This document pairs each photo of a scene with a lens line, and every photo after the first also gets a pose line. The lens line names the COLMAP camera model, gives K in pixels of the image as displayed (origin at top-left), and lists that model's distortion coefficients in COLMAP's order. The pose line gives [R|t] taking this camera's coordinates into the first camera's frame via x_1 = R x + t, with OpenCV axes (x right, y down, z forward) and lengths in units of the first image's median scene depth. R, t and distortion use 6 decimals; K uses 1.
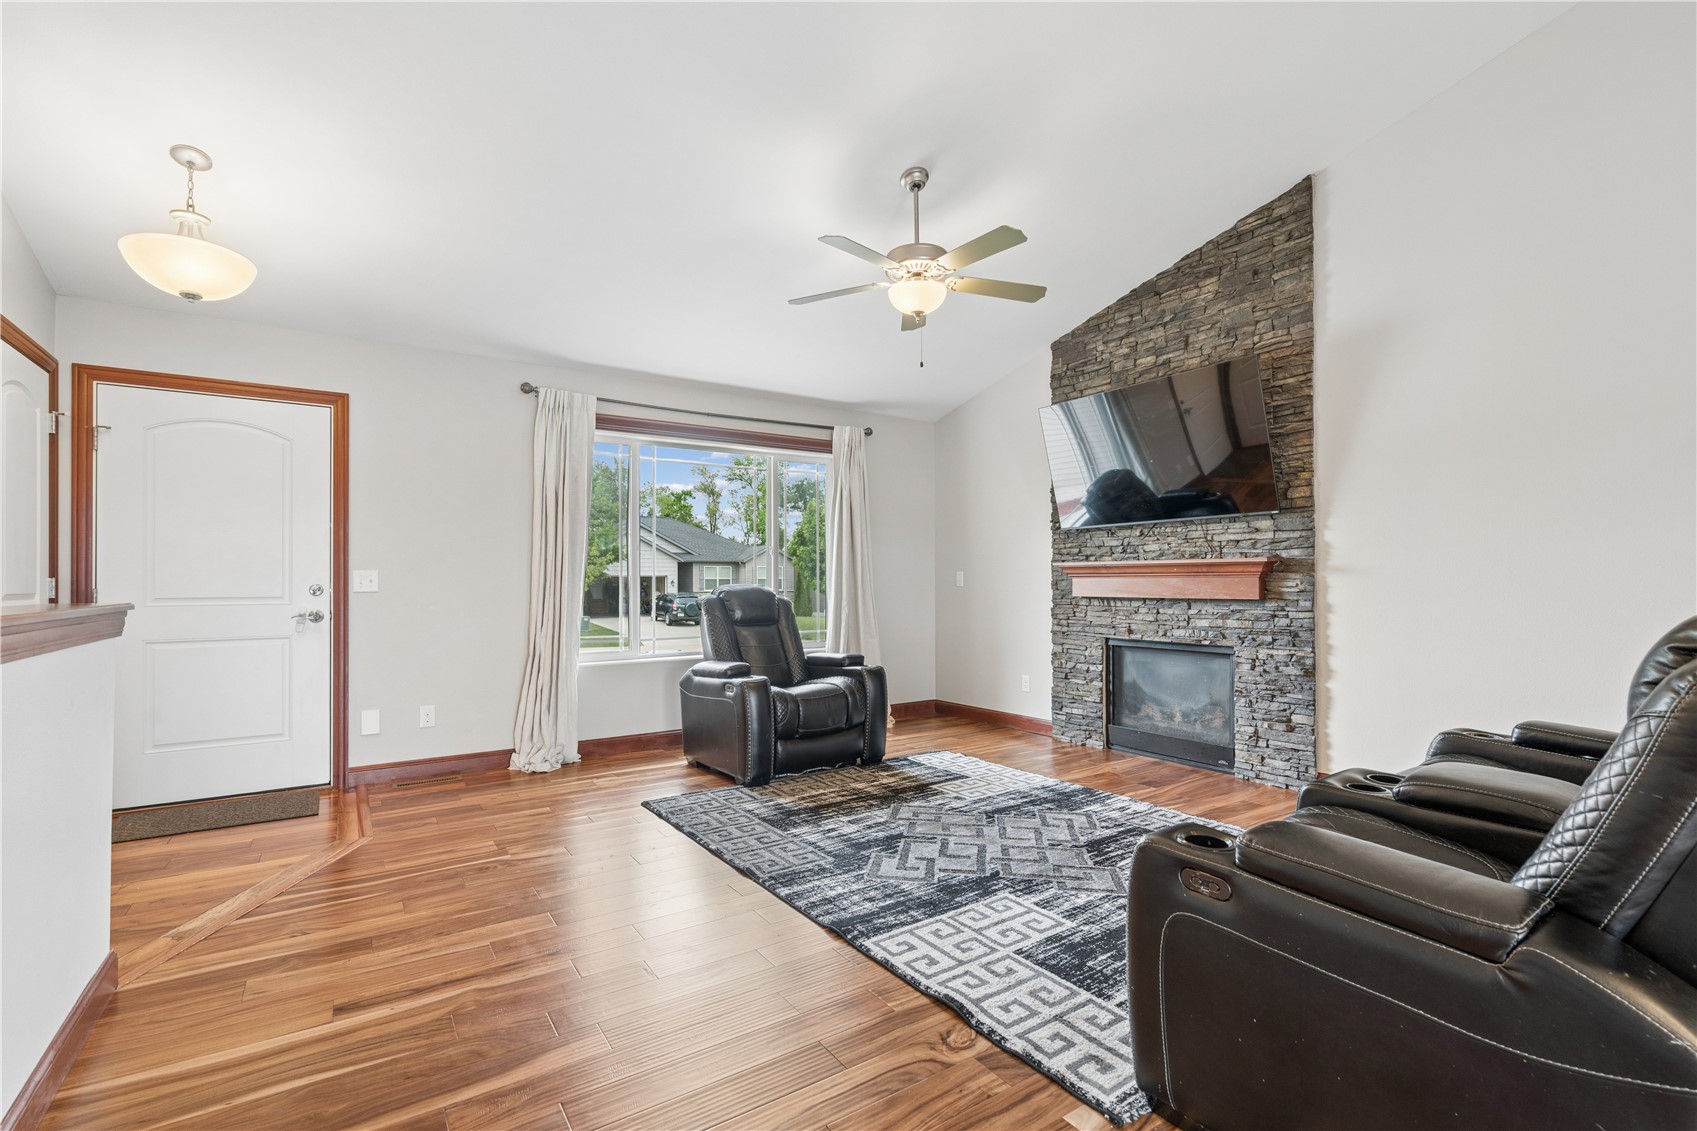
lens RADIAL K [[762.9, 0, 850.9], [0, 762.9, 573.6], [0, 0, 1]] dist [-0.010350, 0.001090]
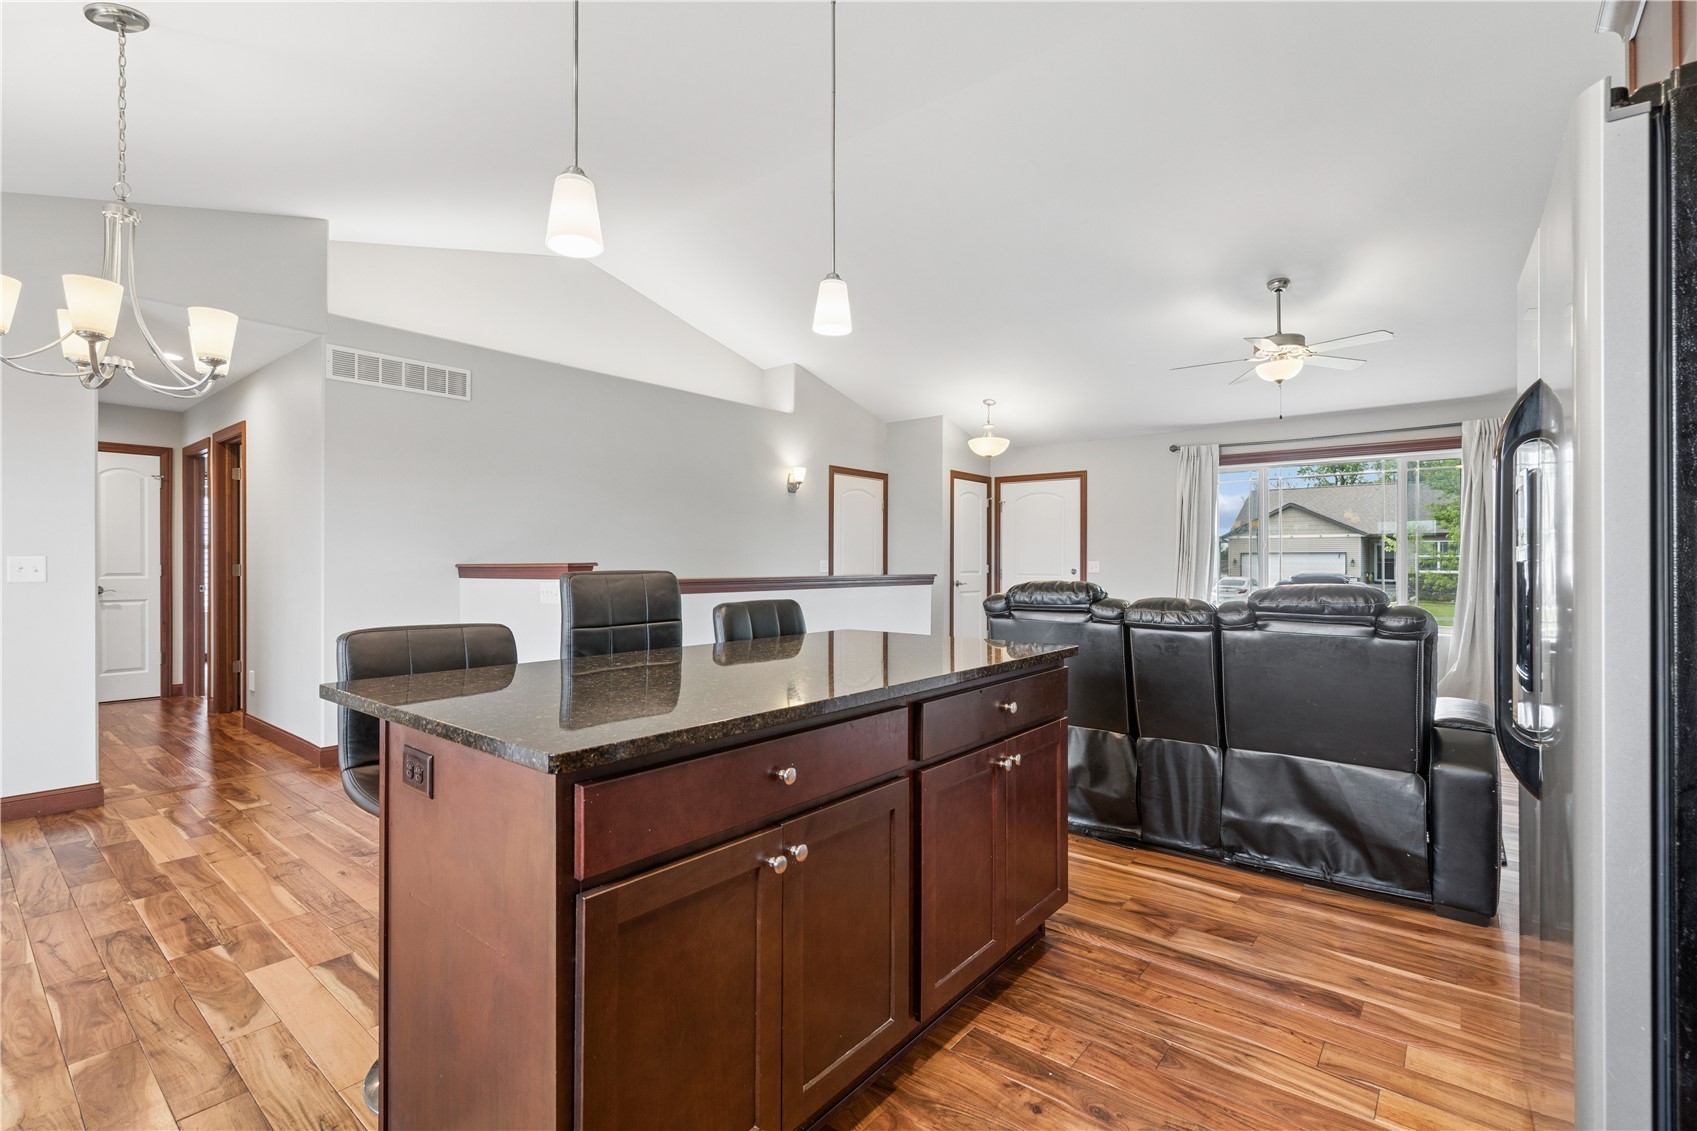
lens RADIAL K [[762.9, 0, 835.4], [0, 762.9, 560.8], [0, 0, 1]] dist [-0.010350, 0.001090]
pose [[0.270999, 0.001653, -0.962578, 1.197458], [0.004069, 0.999988, 0.002863, -0.015859], [0.962571, -0.004693, 0.270989, -0.168272]]
